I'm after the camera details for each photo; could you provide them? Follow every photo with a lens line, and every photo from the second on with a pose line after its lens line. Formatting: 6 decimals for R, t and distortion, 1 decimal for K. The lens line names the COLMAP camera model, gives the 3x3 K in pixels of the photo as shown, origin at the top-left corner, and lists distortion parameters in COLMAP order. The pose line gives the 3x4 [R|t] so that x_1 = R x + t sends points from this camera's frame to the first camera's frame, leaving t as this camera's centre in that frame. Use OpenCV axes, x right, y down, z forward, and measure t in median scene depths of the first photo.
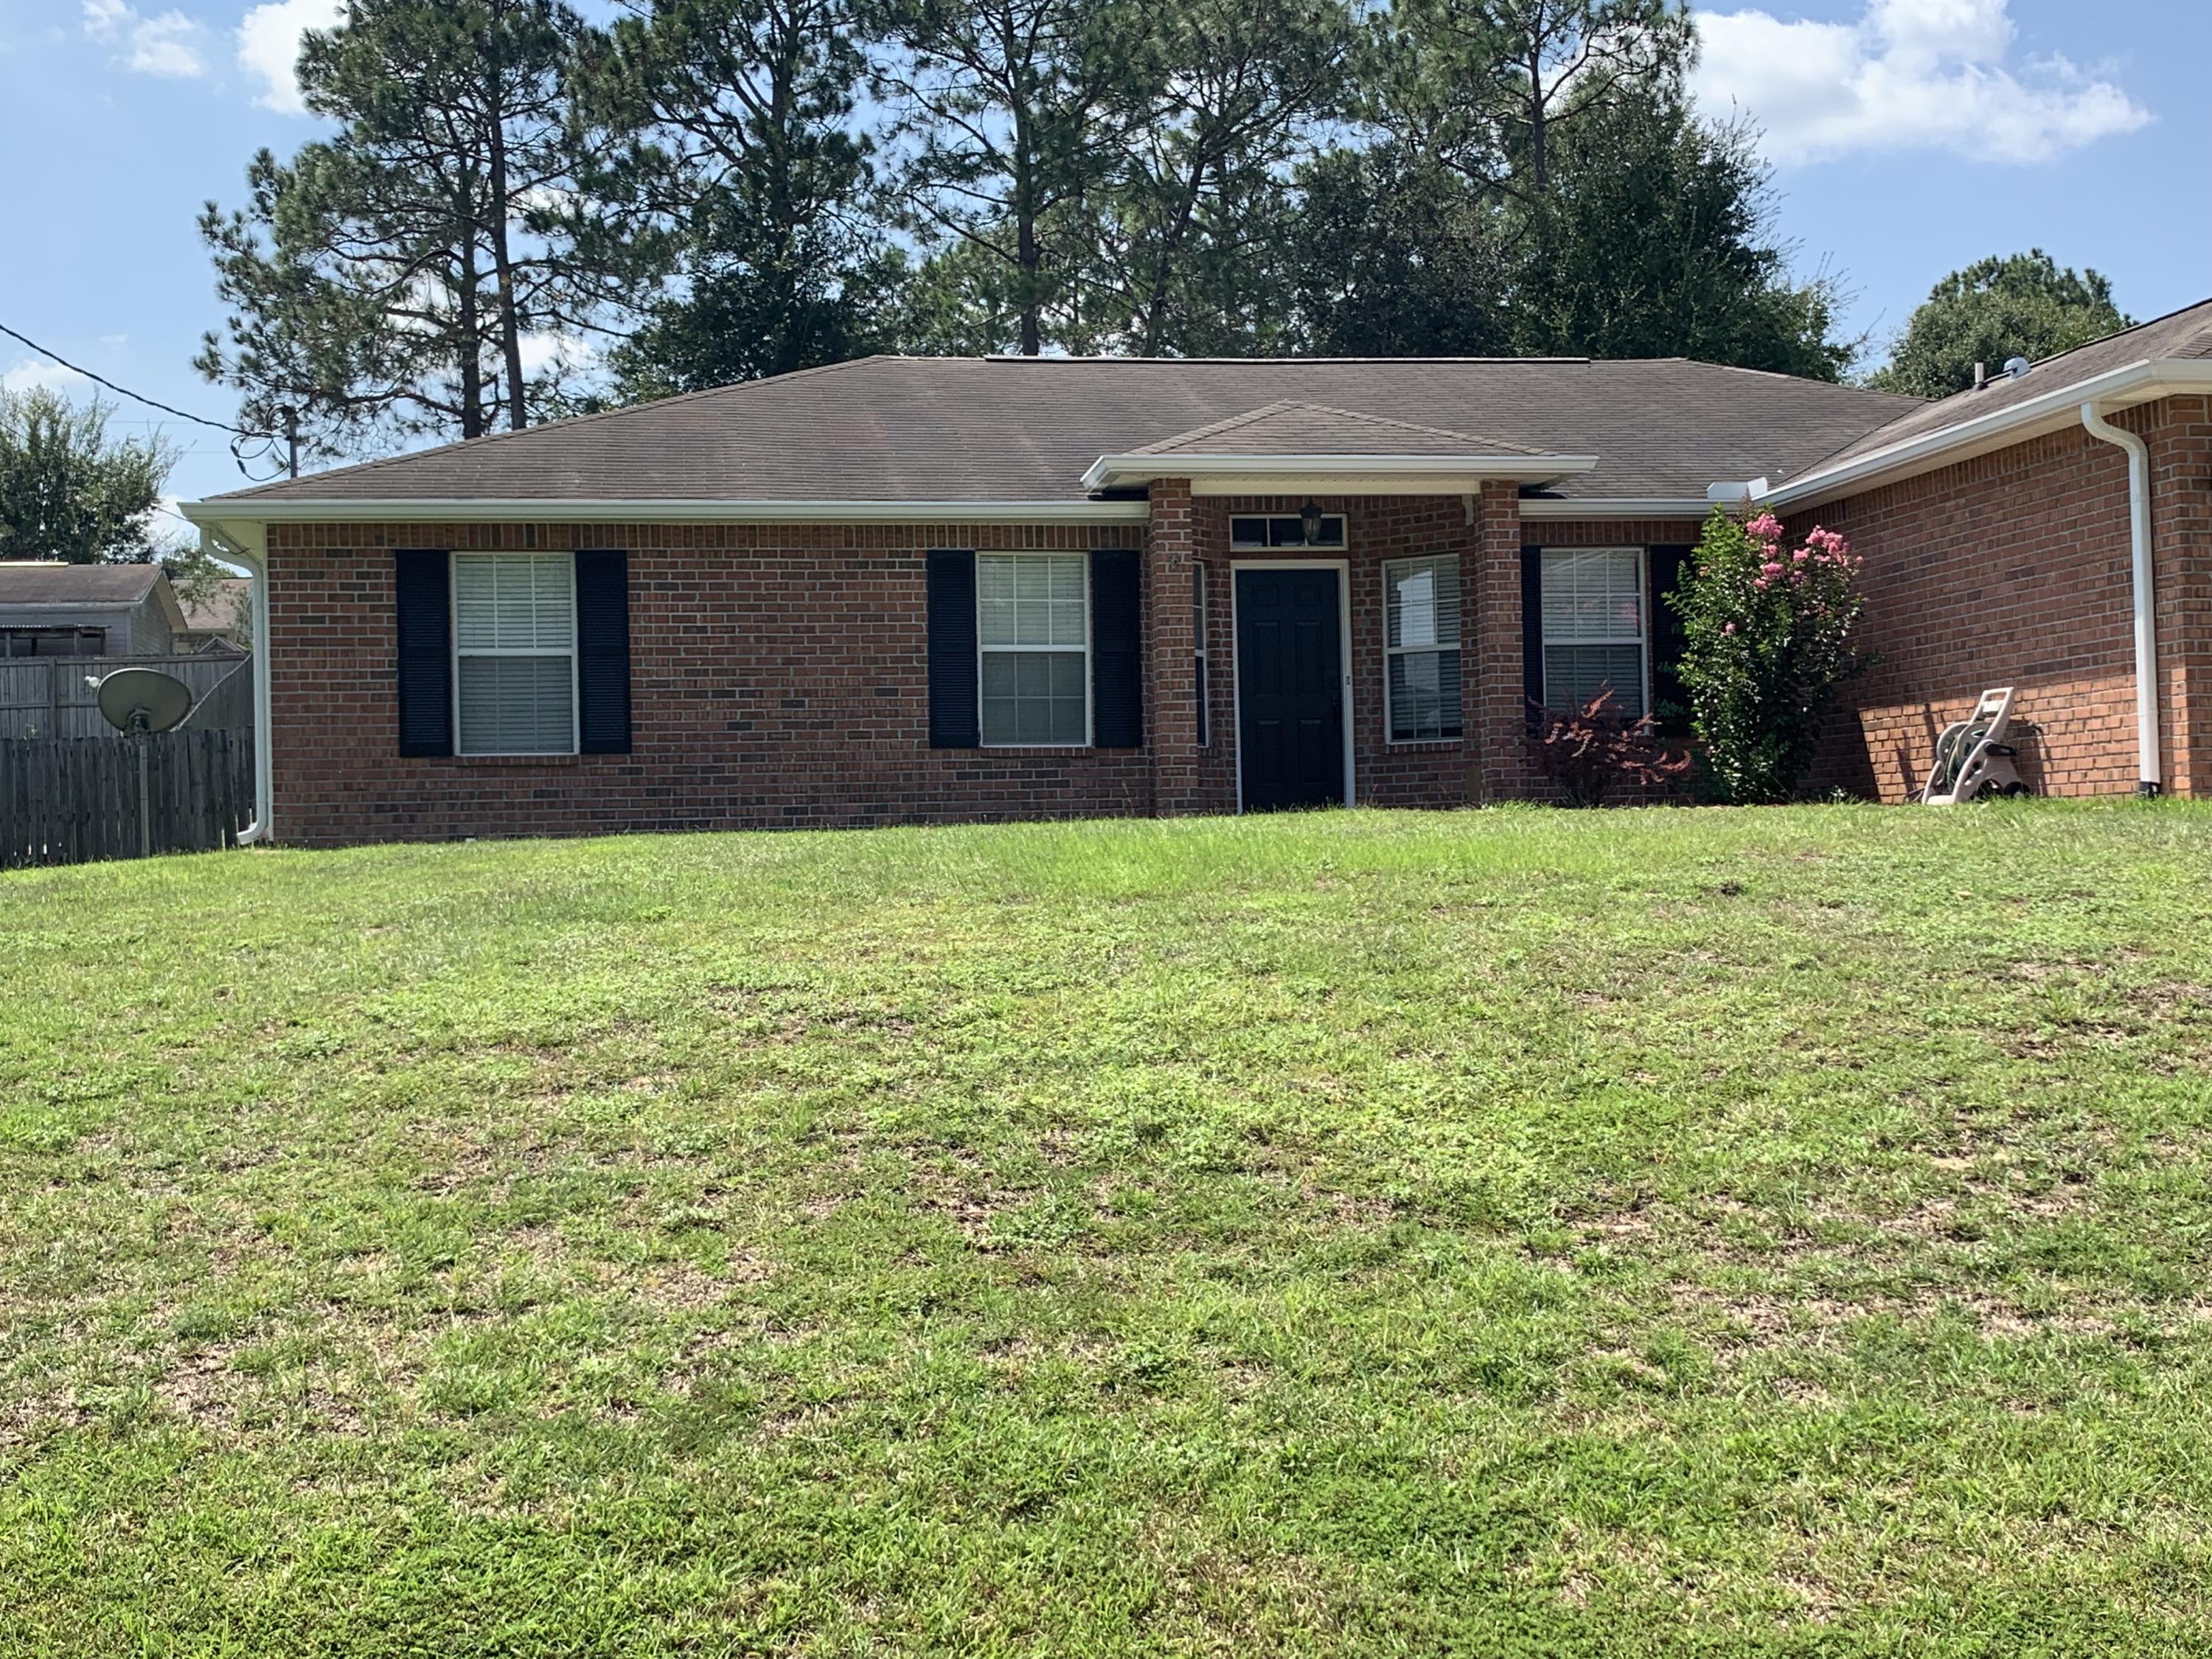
lens RADIAL K [[2500.6, 0, 1101.8], [0, 2500.6, 845.5], [0, 0, 1]] dist [0.027058, 0.000000]
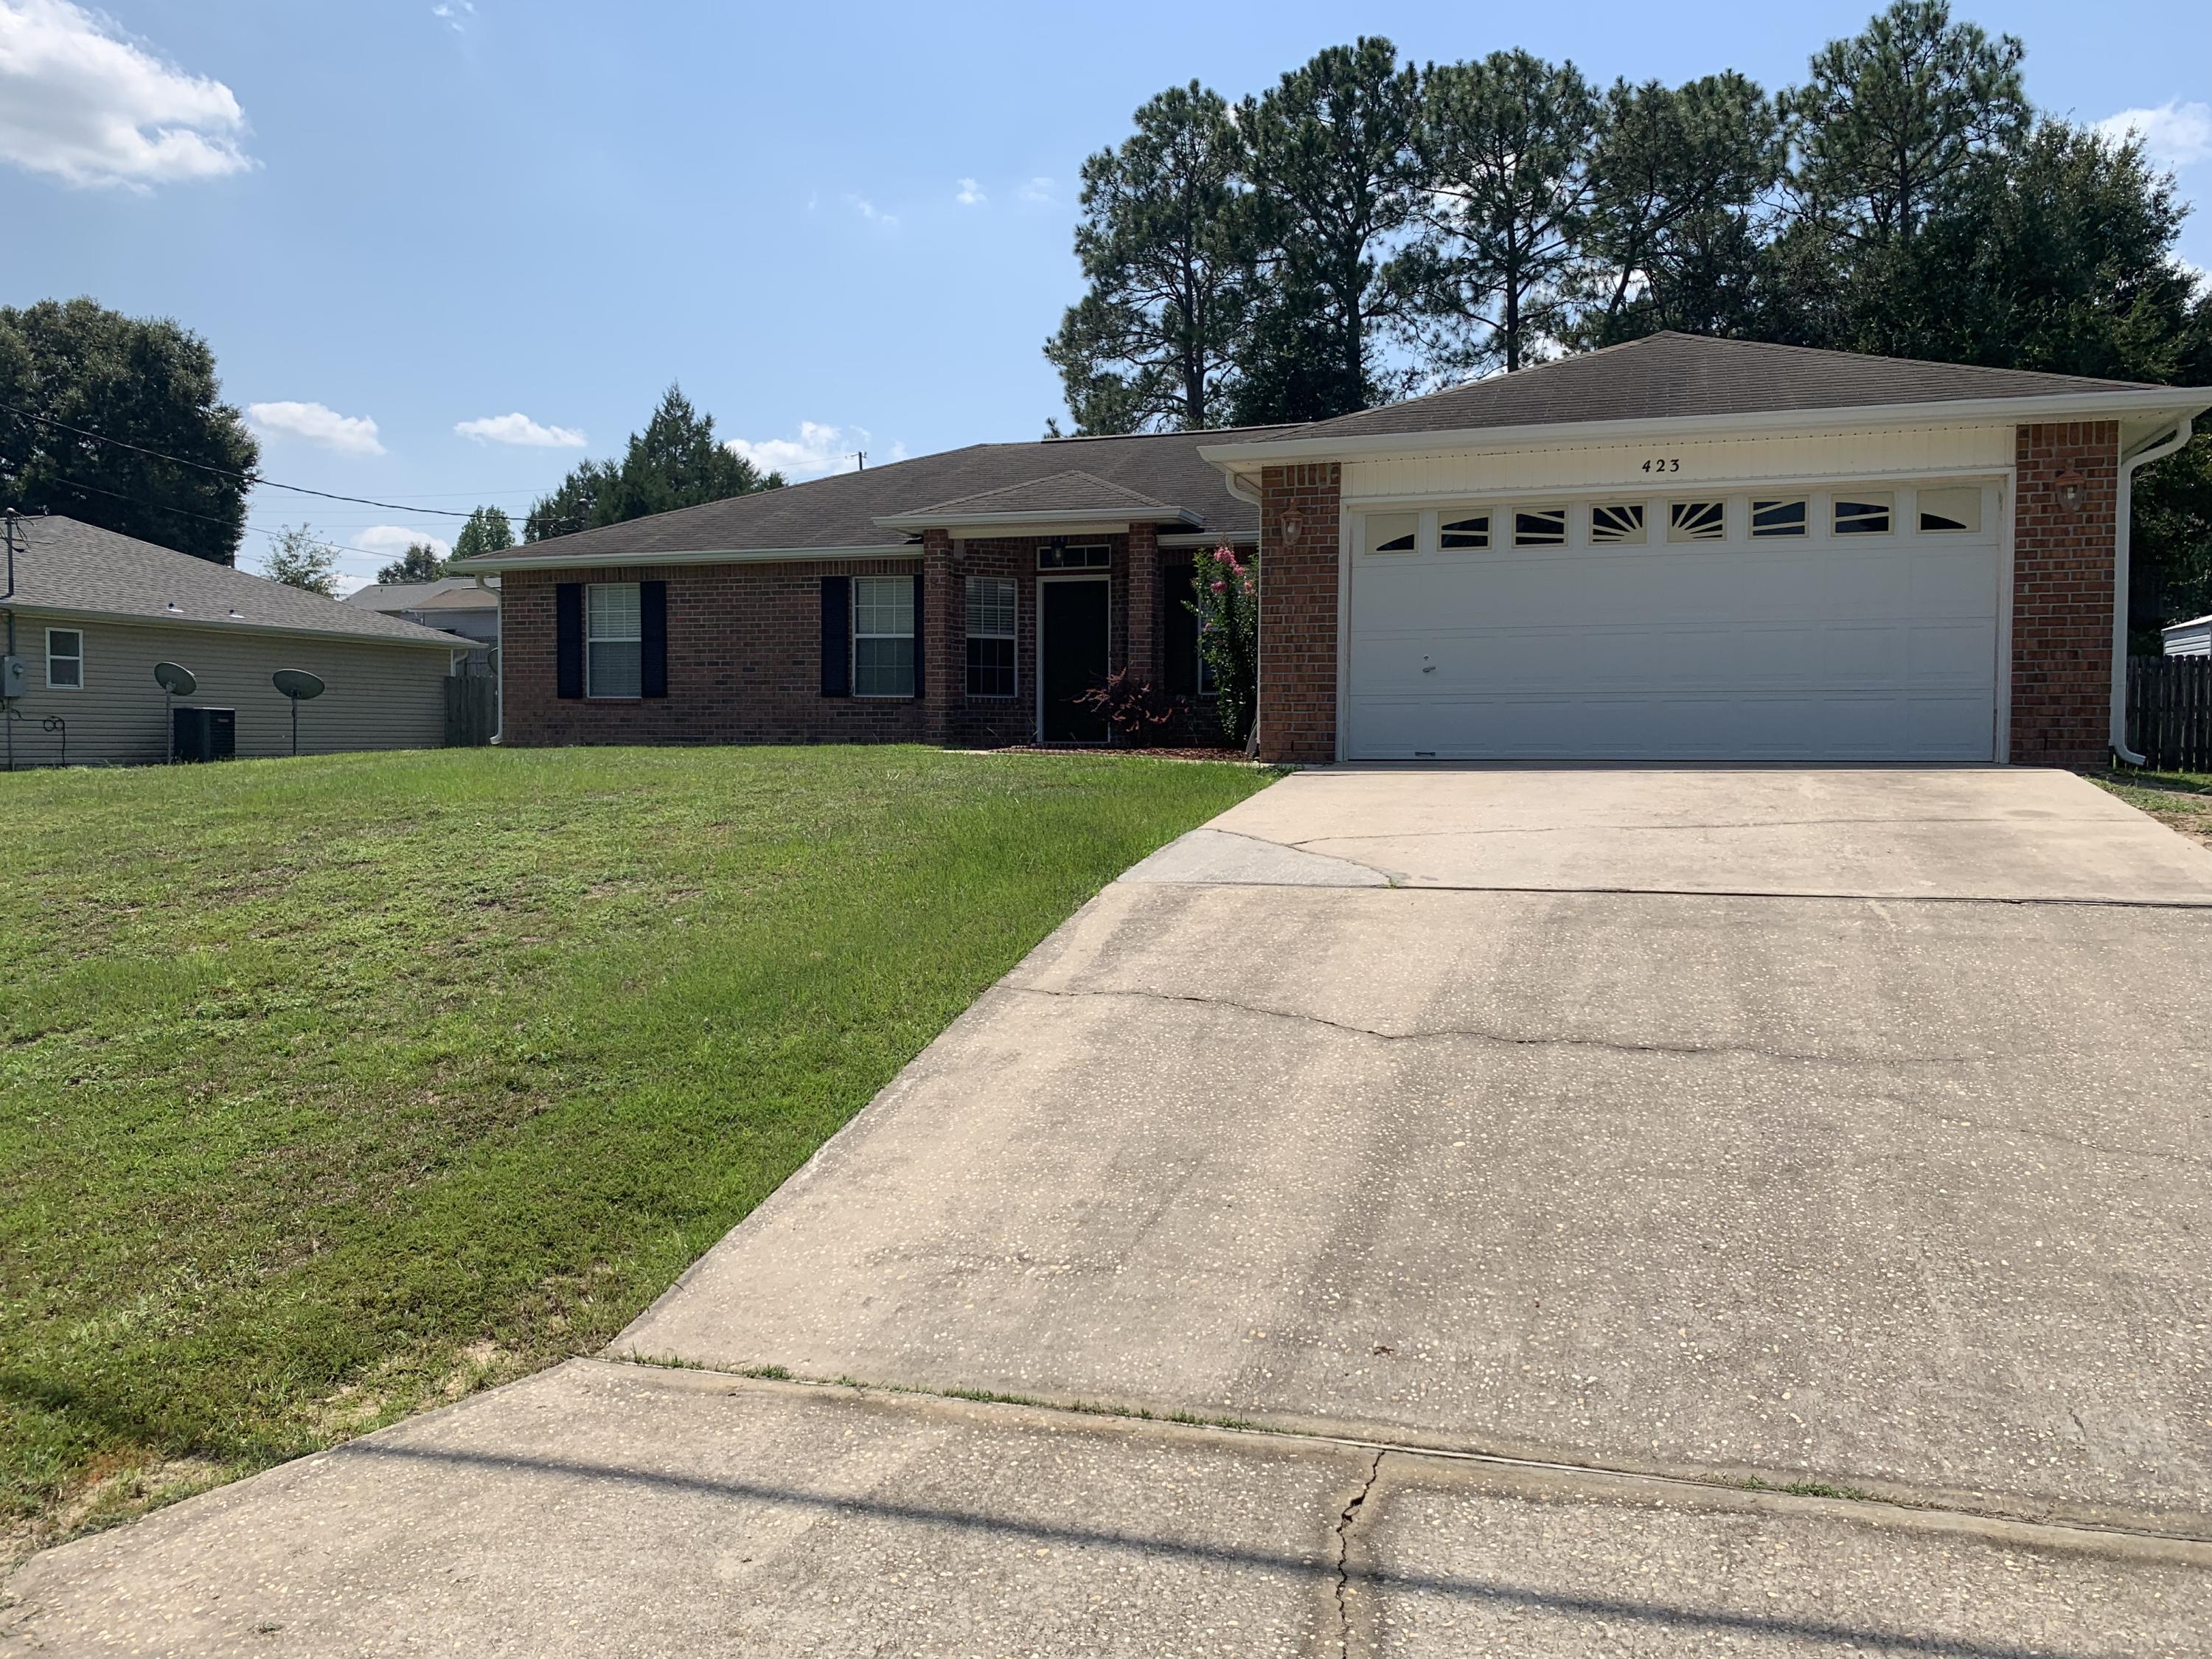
lens RADIAL K [[1668.1, 0, 1103.5], [0, 1668.1, 831.1], [0, 0, 1]] dist [0.024934, -0.036309]
pose [[0.887269, 0.050660, -0.458462, 0.634753], [-0.020662, 0.997318, 0.070215, -0.033190], [0.460789, -0.052827, 0.885936, 0.103983]]
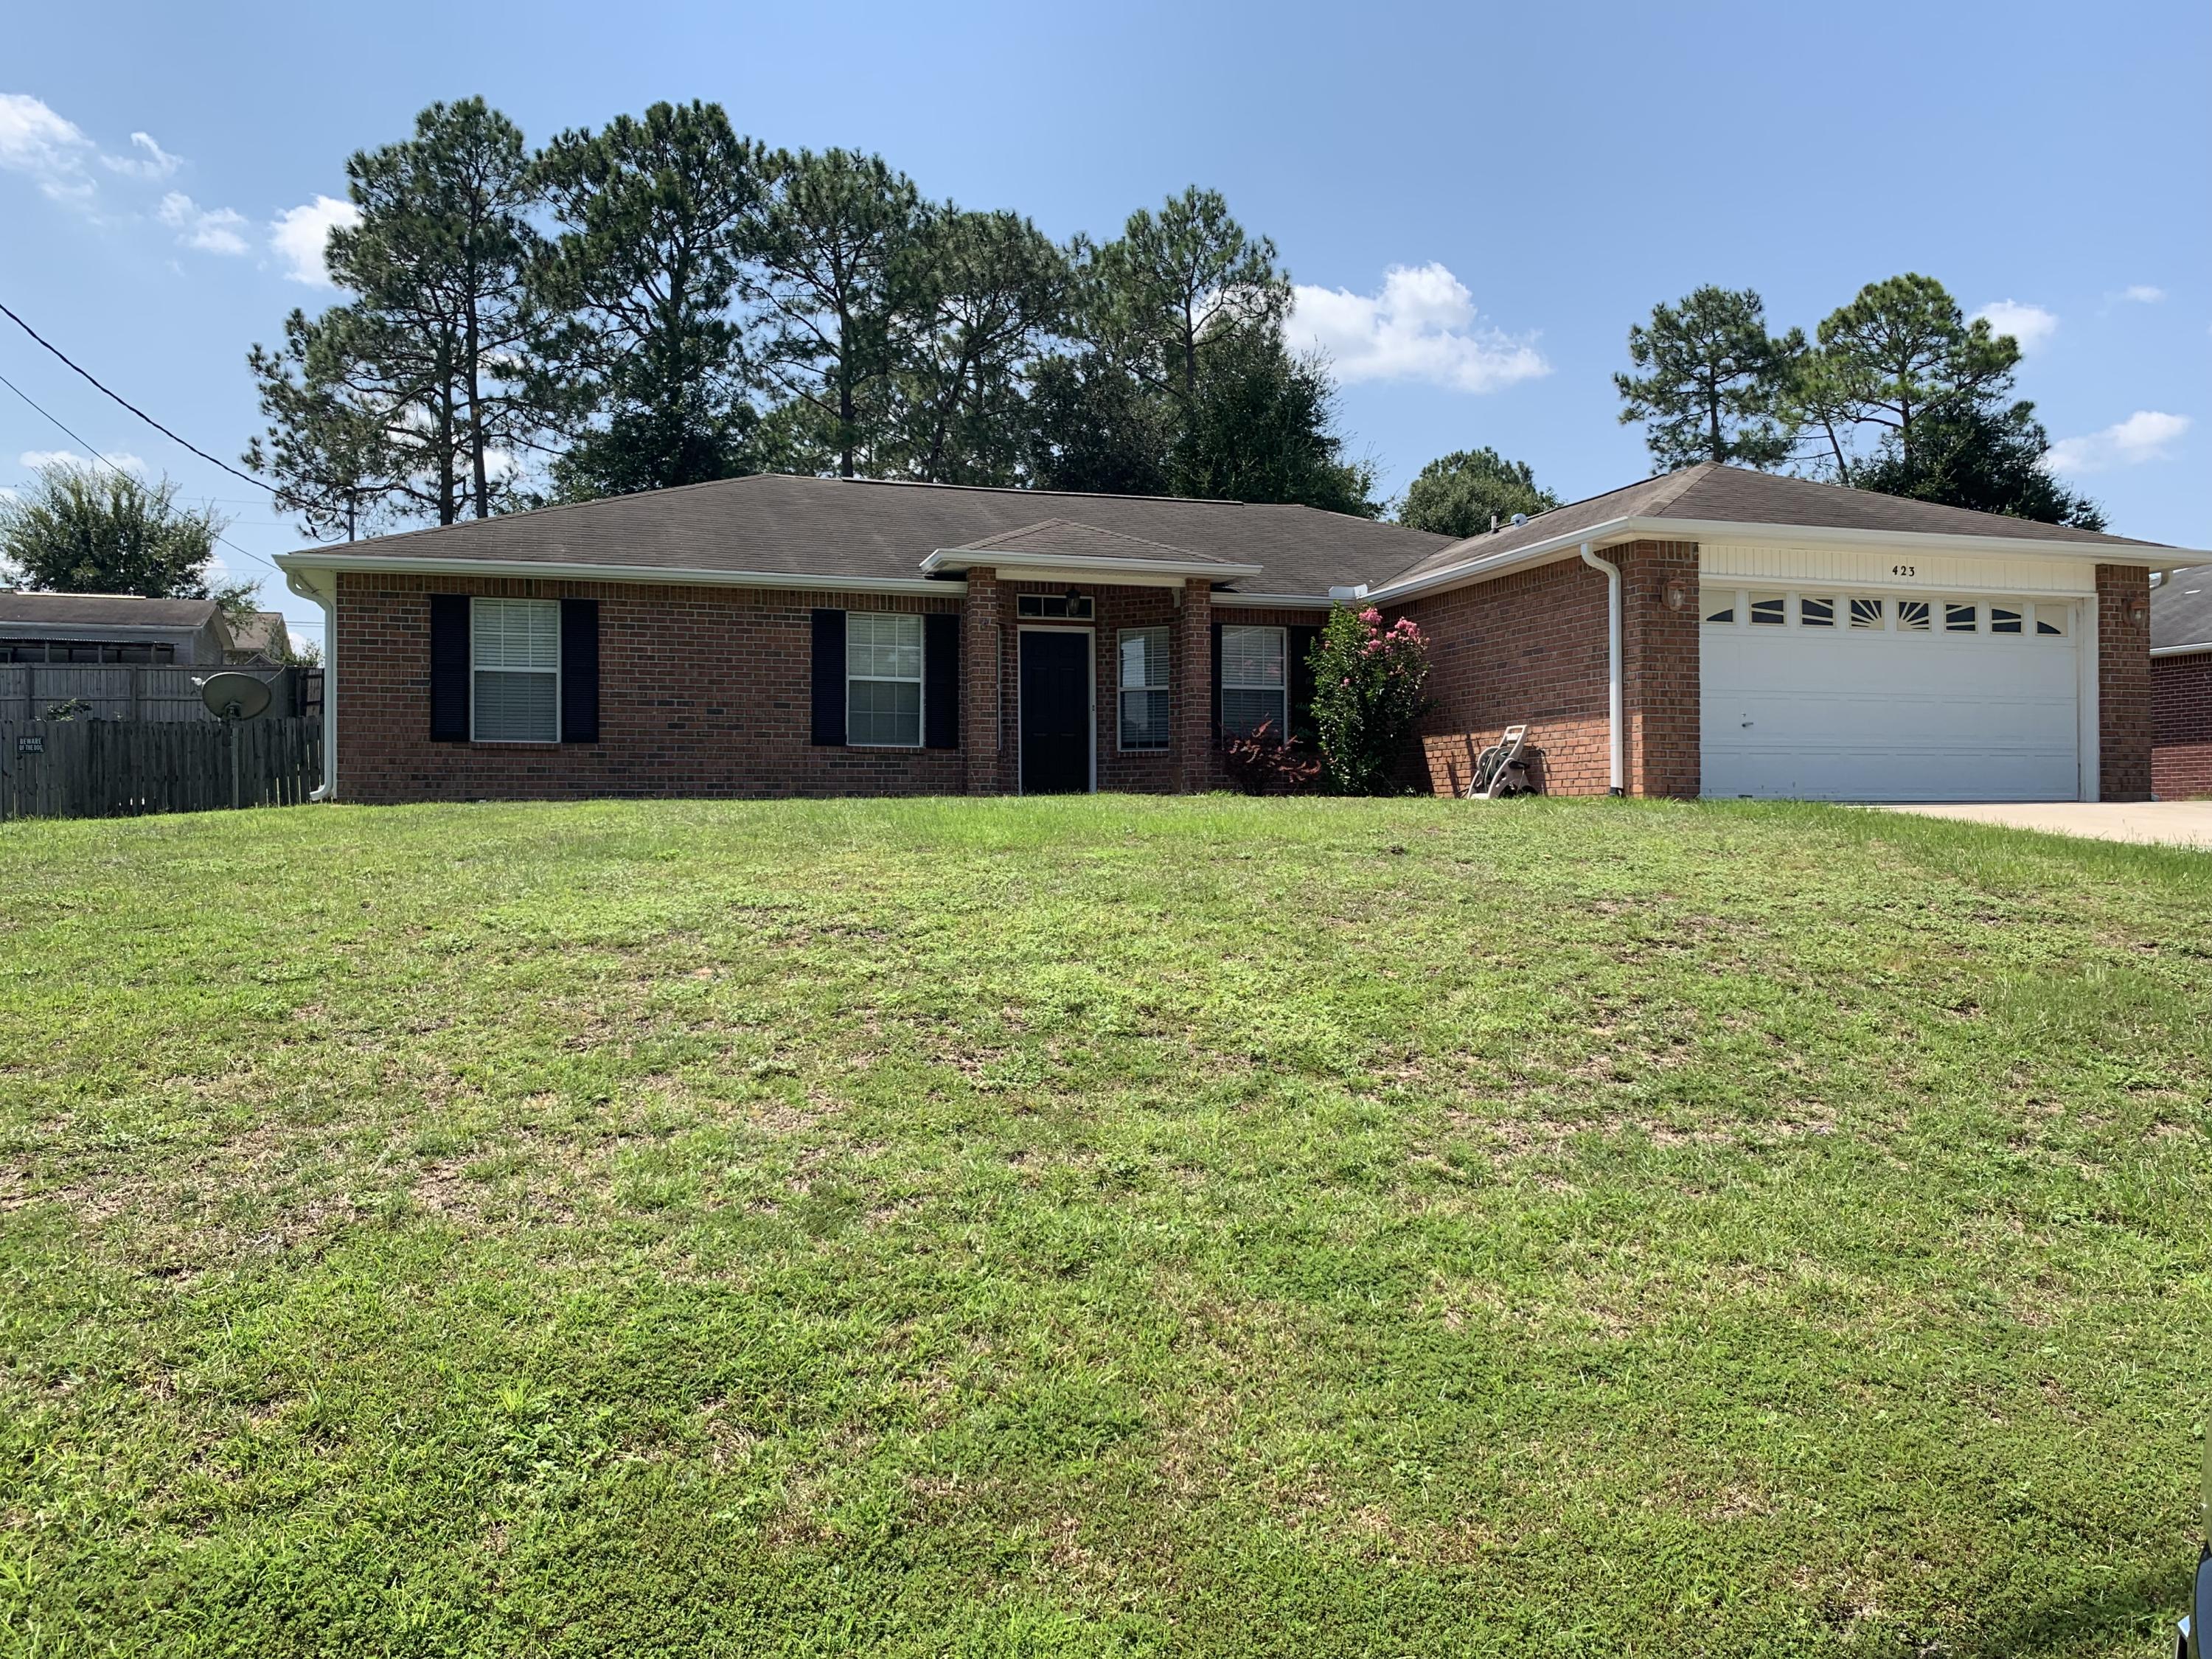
lens RADIAL K [[1668.1, 0, 1111.1], [0, 1668.1, 832.2], [0, 0, 1]] dist [0.024934, -0.036309]
pose [[0.989603, 0.019775, 0.142459, -0.034705], [-0.020928, 0.999759, 0.006605, 0.001706], [-0.142294, -0.009517, 0.989779, 0.012616]]
